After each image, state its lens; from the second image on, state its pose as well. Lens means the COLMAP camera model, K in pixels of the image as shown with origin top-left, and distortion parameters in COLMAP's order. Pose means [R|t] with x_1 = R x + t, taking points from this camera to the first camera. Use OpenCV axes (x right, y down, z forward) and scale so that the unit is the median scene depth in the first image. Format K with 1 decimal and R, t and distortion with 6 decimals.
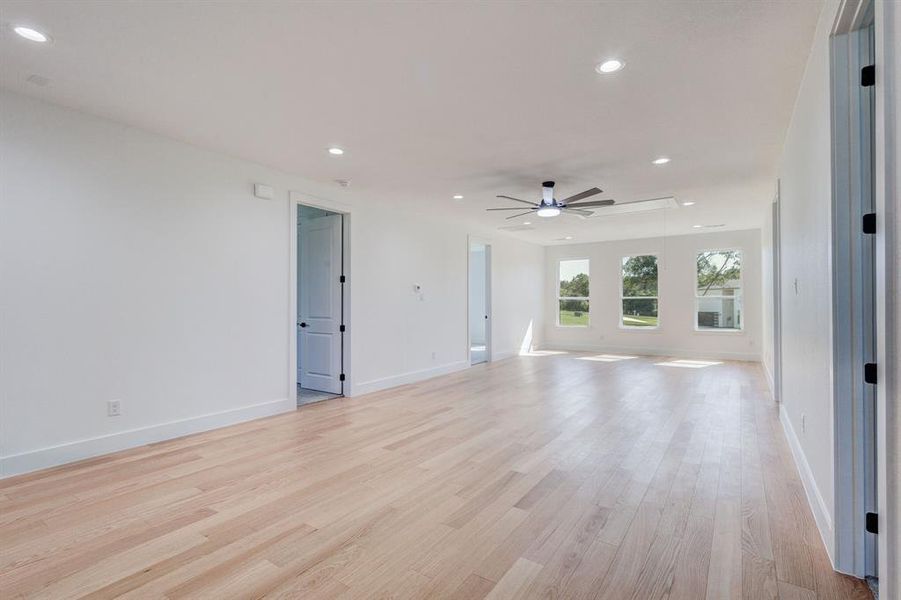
lens RADIAL K [[422.0, 0, 449.9], [0, 422.0, 302.9], [0, 0, 1]] dist [0.019257, -0.001216]
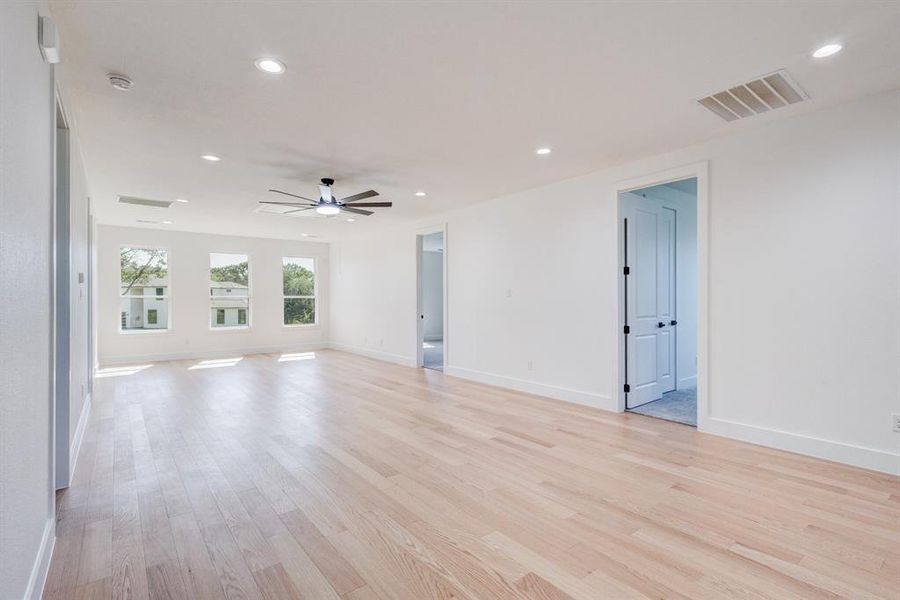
lens RADIAL K [[438.0, 0, 448.0], [0, 438.0, 296.1], [0, 0, 1]] dist [0.021203, -0.000767]
pose [[0.318574, 0.005349, 0.947883, -0.611391], [0.008513, 0.999928, -0.008504, -0.001721], [-0.947860, 0.010778, 0.318506, 0.397908]]
